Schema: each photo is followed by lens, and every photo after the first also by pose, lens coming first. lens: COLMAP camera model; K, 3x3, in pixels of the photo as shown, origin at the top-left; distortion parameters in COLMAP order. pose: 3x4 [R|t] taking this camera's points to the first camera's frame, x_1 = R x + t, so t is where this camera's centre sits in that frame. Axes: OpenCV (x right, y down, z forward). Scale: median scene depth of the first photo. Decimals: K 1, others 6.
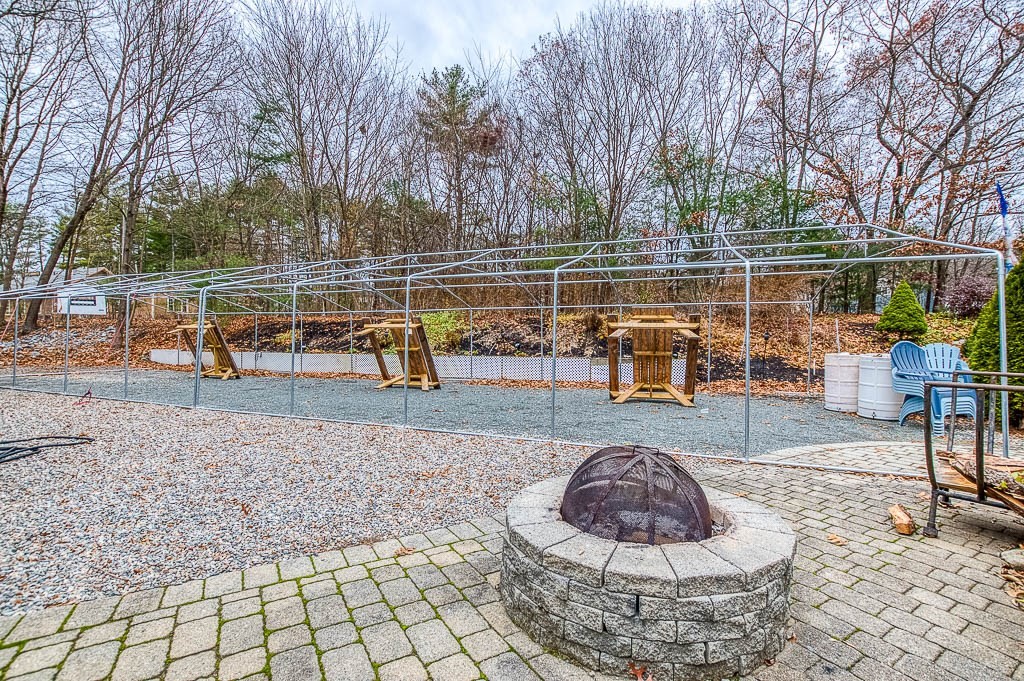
lens RADIAL K [[445.2, 0, 516.4], [0, 445.2, 339.5], [0, 0, 1]] dist [-0.008273, -0.001262]
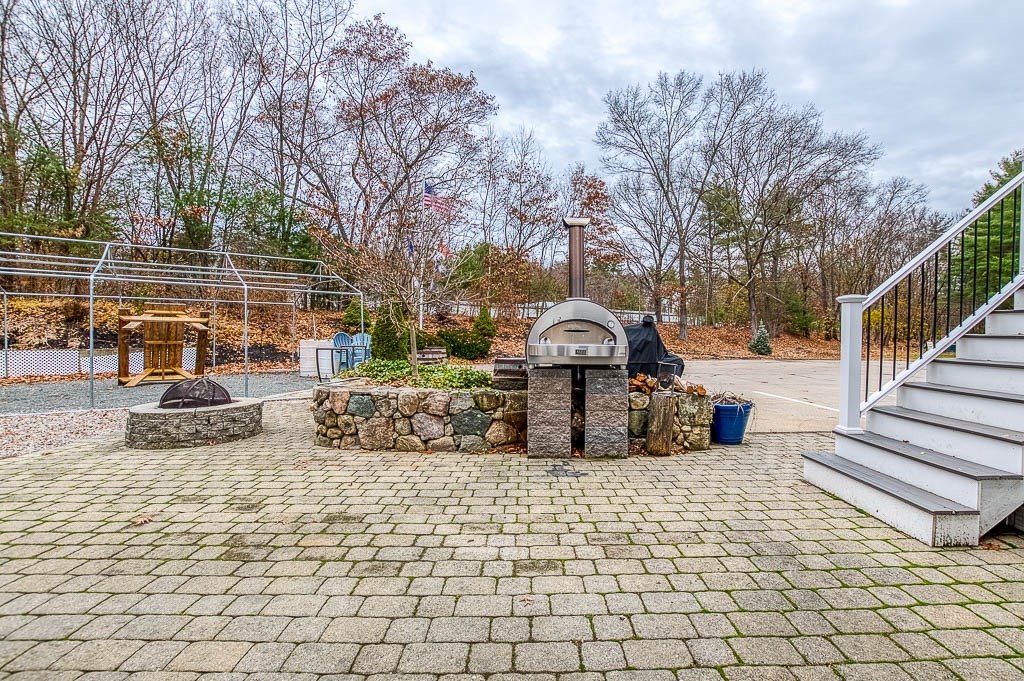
lens RADIAL K [[445.2, 0, 516.6], [0, 445.2, 333.7], [0, 0, 1]] dist [-0.008273, -0.001262]
pose [[0.519800, -0.002998, 0.854283, -0.154806], [-0.004679, 0.999969, 0.006356, -0.003192], [-0.854275, -0.007301, 0.519770, -0.300330]]
